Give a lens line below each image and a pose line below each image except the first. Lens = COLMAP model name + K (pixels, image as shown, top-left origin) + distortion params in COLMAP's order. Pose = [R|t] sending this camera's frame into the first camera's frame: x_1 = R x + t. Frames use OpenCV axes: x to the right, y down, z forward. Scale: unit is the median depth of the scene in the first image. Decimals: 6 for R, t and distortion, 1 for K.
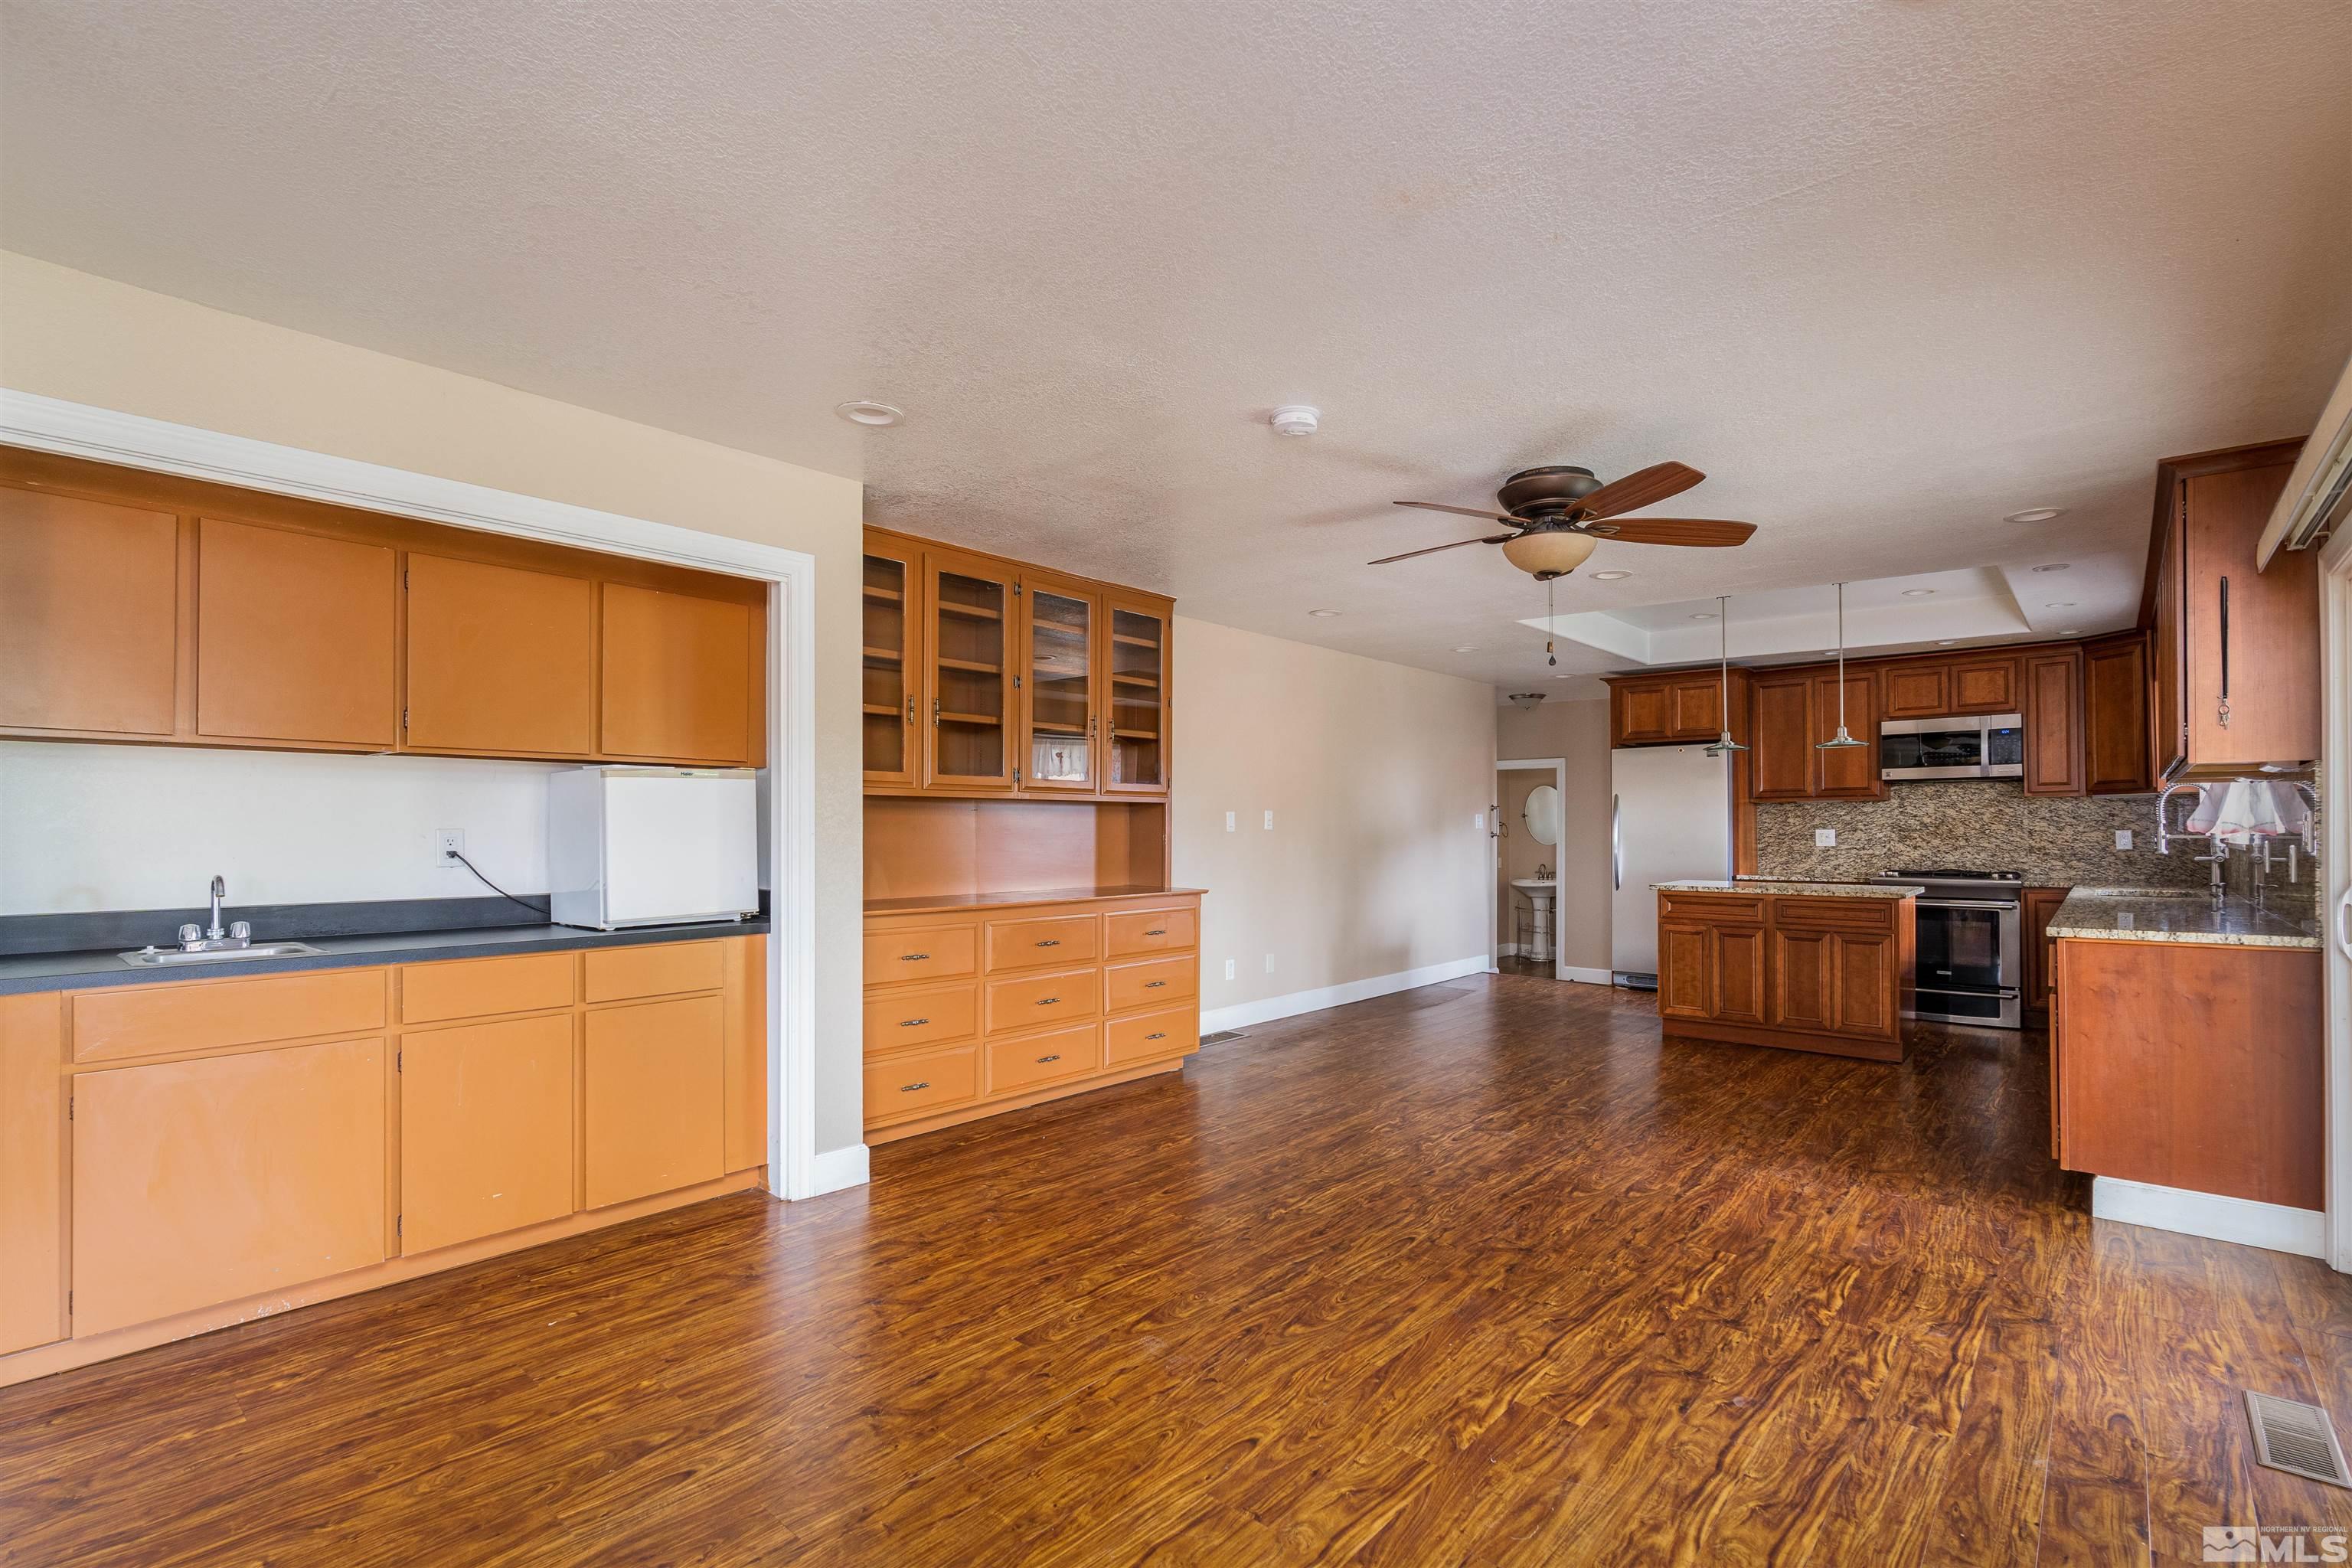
lens RADIAL K [[1082.7, 0, 1176.1], [0, 1082.7, 803.4], [0, 0, 1]] dist [-0.005558, -0.000372]
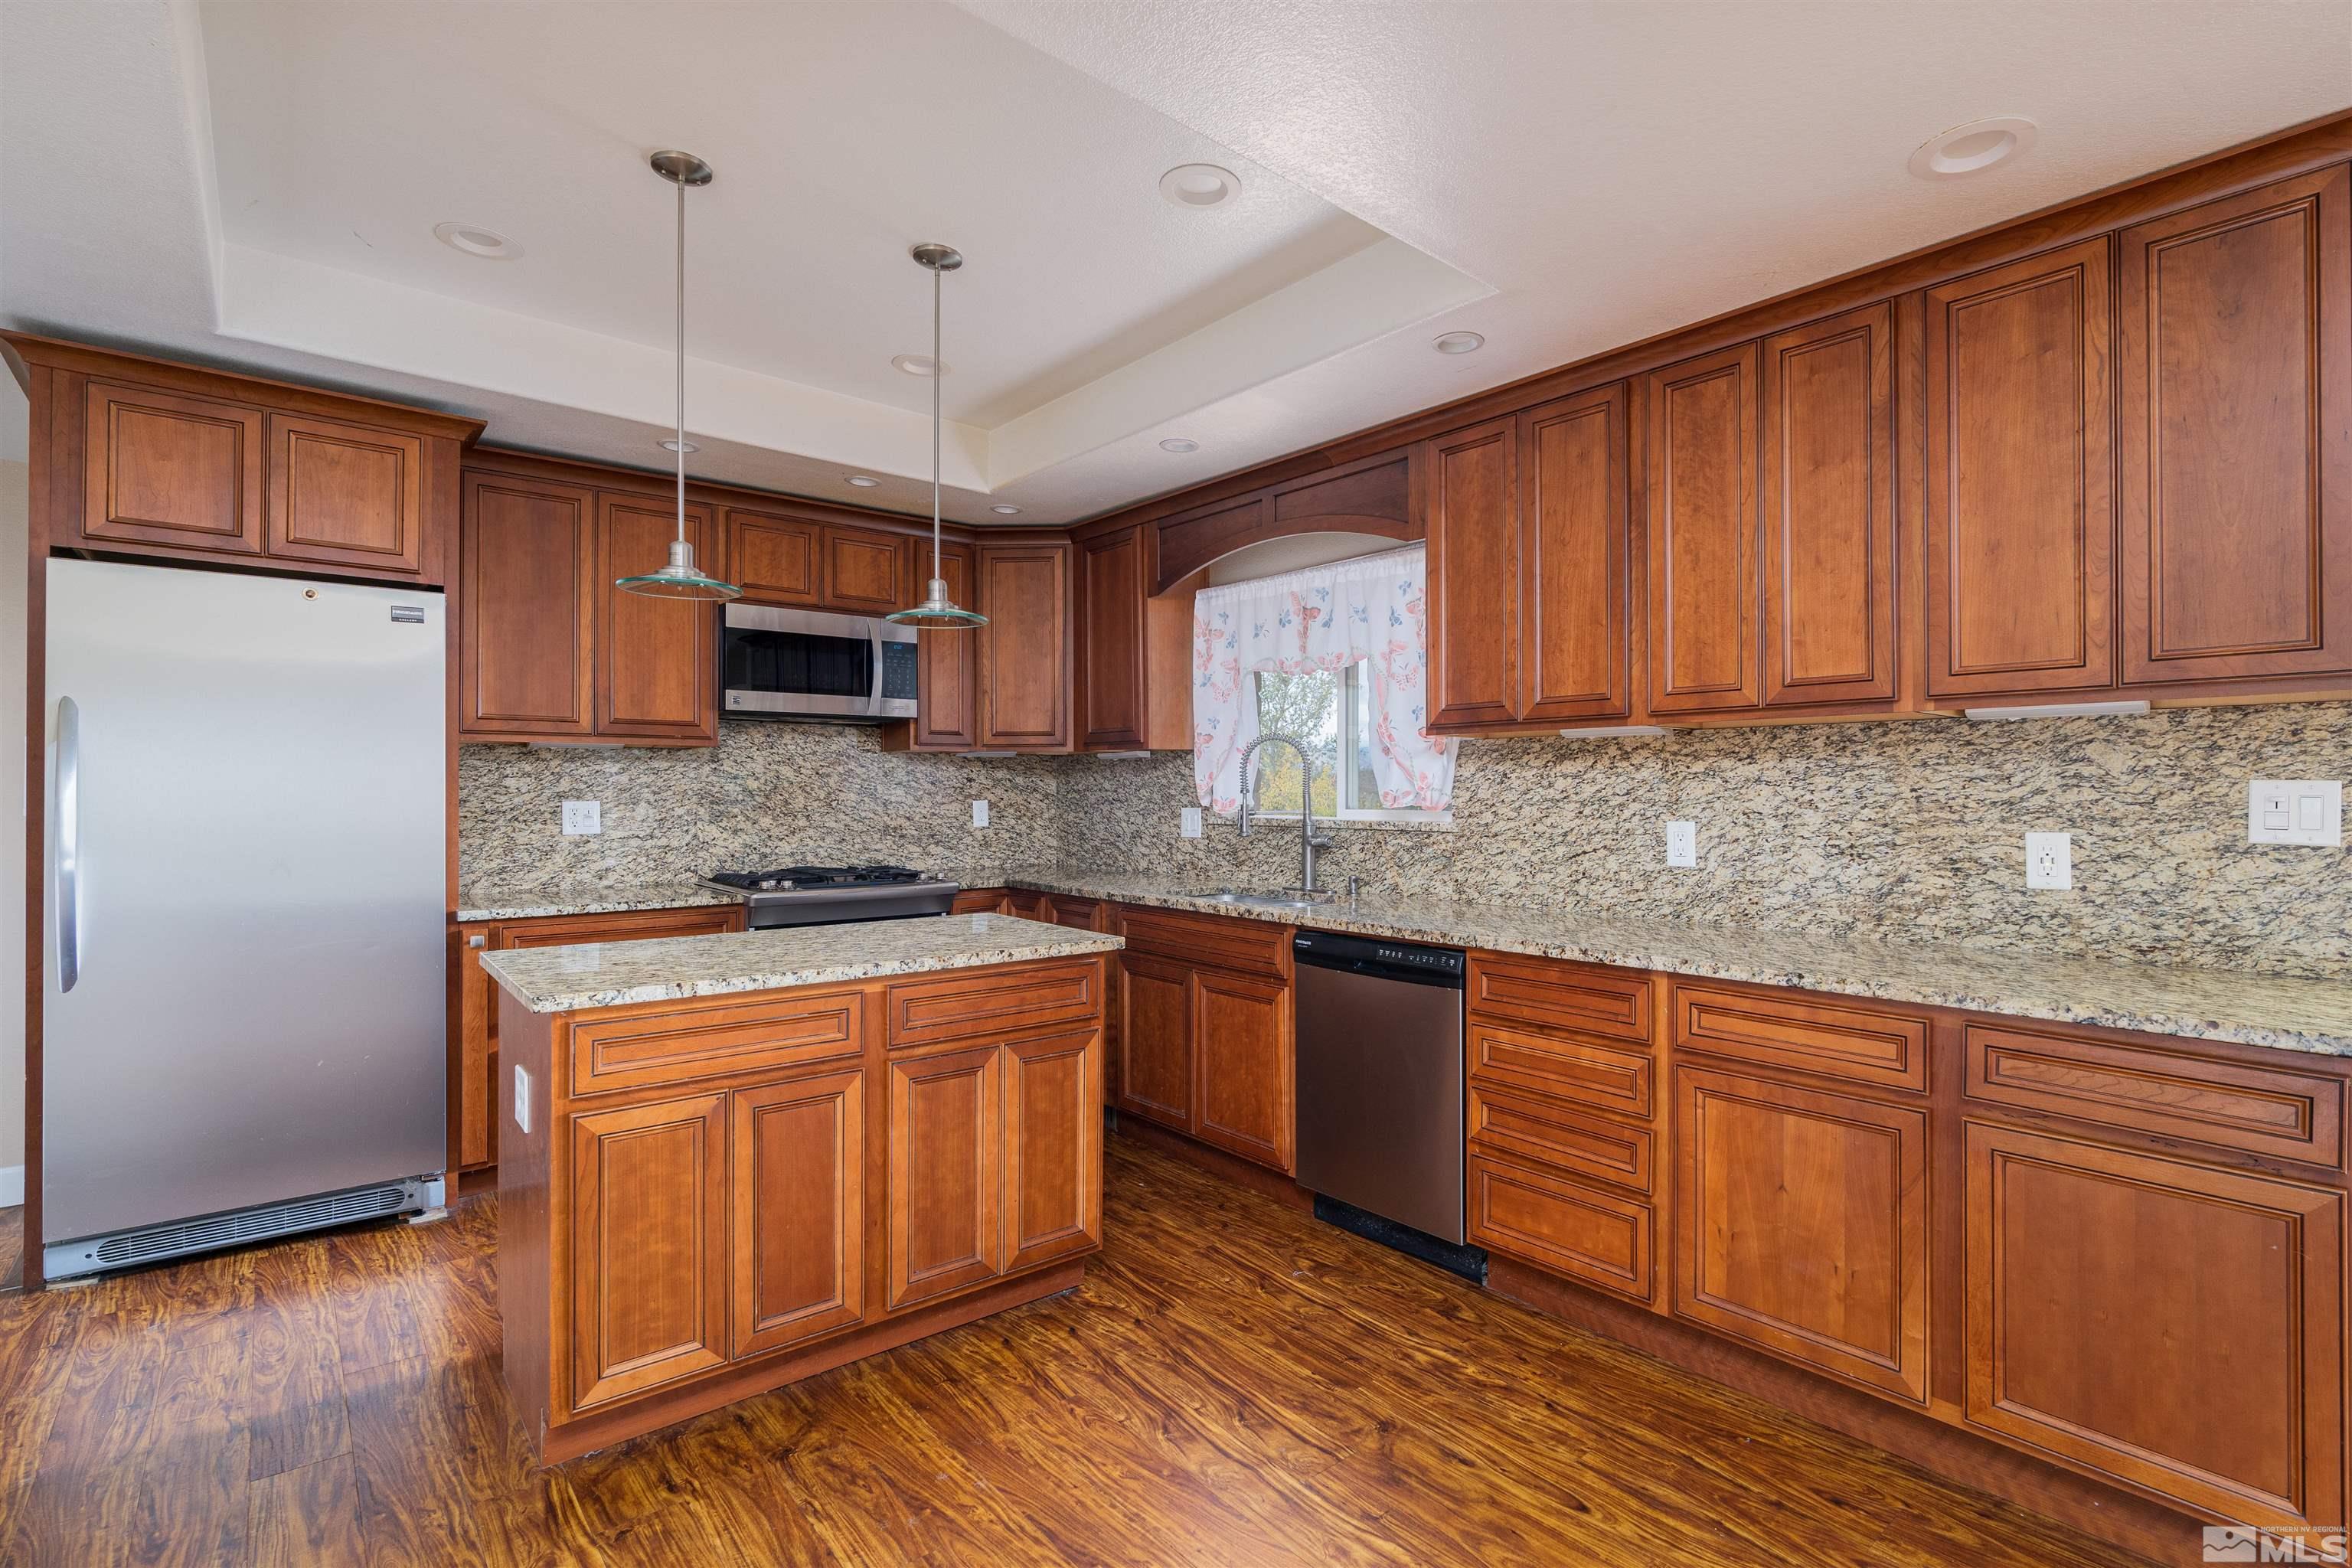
lens RADIAL K [[1082.7, 0, 1174.8], [0, 1082.7, 783.2], [0, 0, 1]] dist [-0.005558, -0.000372]
pose [[0.151412, 0.008201, 0.988437, 0.159698], [-0.022770, 0.999729, -0.004807, 0.013012], [-0.988209, -0.021779, 0.151557, 0.729113]]
